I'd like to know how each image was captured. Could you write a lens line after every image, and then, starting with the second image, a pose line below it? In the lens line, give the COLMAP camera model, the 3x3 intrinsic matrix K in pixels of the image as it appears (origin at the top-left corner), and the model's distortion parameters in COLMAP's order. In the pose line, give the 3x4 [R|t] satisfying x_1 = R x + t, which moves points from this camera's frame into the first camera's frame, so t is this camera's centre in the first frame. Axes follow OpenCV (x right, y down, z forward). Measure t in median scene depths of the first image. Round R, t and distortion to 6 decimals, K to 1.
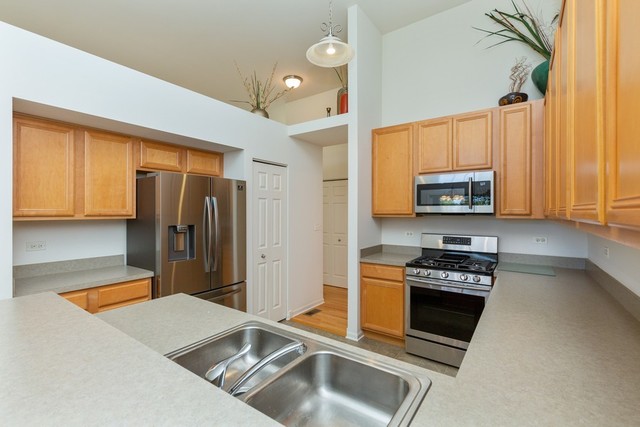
lens RADIAL K [[291.3, 0, 319.9], [0, 291.3, 213.2], [0, 0, 1]] dist [0.001773, -0.000497]
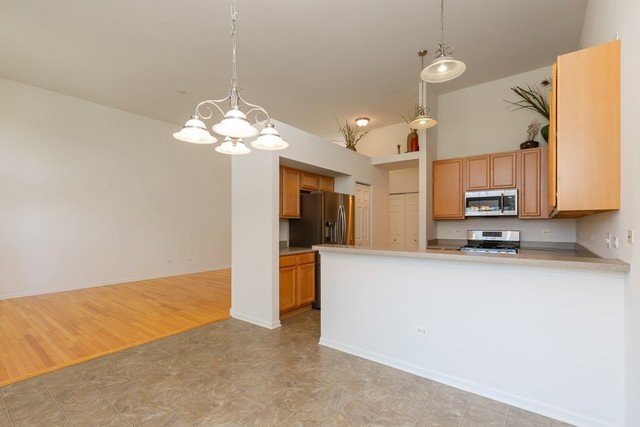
lens RADIAL K [[291.3, 0, 319.3], [0, 291.3, 224.3], [0, 0, 1]] dist [0.001773, -0.000497]
pose [[0.999256, 0.000295, -0.038554, -0.408456], [-0.000368, 0.999998, -0.001881, 0.049534], [0.038553, 0.001894, 0.999255, -0.613746]]
